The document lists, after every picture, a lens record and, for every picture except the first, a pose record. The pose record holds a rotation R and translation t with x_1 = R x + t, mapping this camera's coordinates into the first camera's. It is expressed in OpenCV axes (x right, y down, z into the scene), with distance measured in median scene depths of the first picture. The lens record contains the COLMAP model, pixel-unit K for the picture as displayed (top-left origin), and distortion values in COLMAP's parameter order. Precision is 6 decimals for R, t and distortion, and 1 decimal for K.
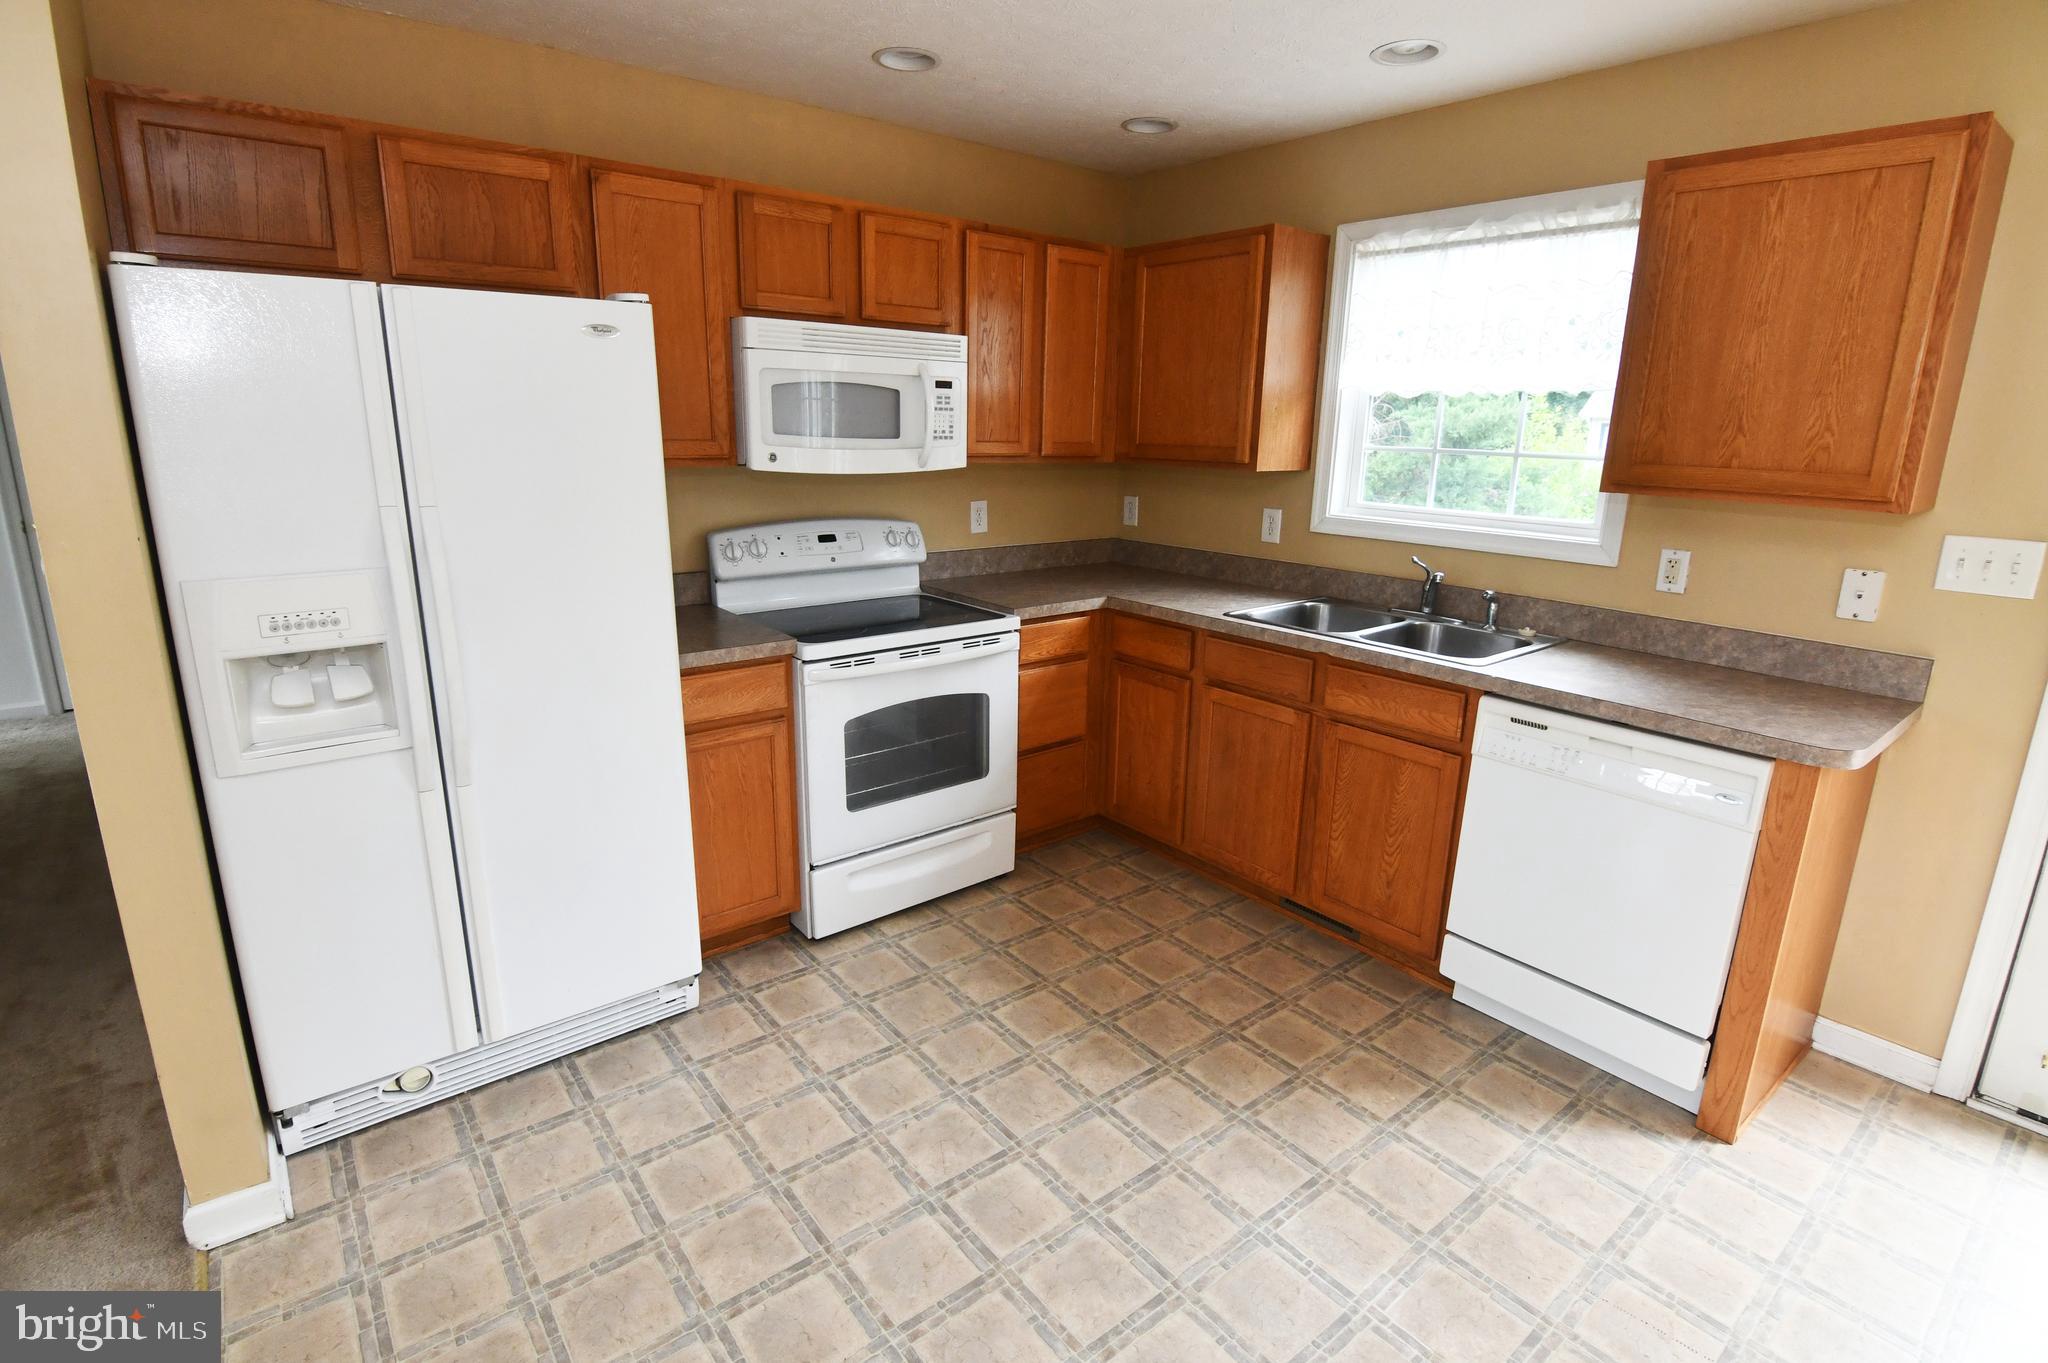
lens RADIAL K [[989.0, 0, 1020.6], [0, 989.0, 667.1], [0, 0, 1]] dist [-0.004593, -0.012459]
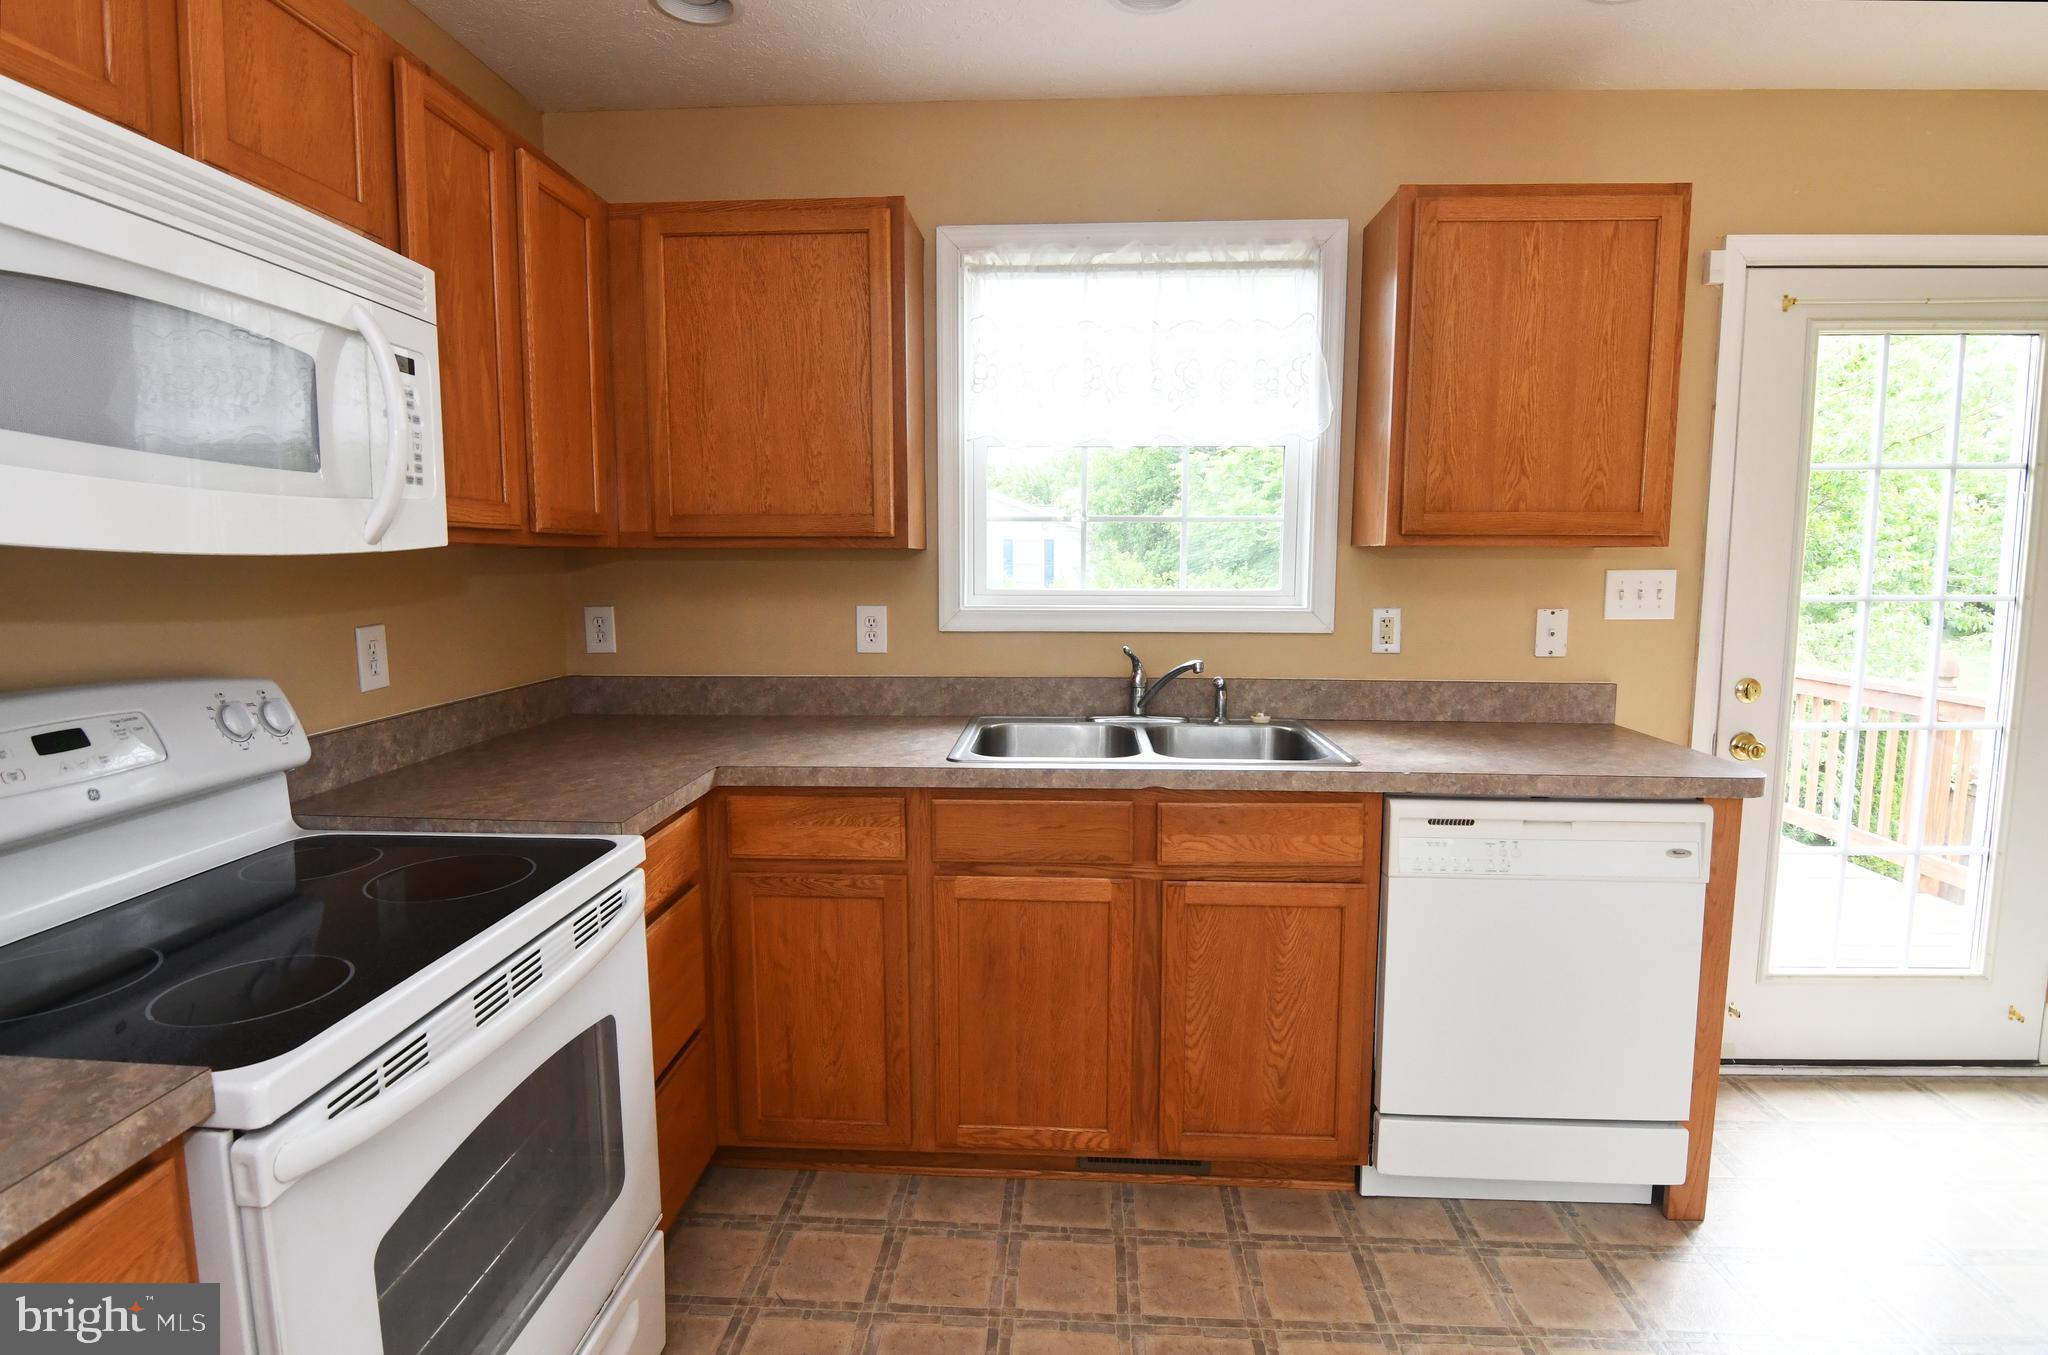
lens RADIAL K [[989.0, 0, 1020.6], [0, 989.0, 663.1], [0, 0, 1]] dist [-0.004593, -0.012459]
pose [[0.670270, -0.098016, 0.735616, -0.253156], [0.192517, 0.980270, -0.044801, -0.084853], [-0.716711, 0.171647, 0.675916, 0.567947]]
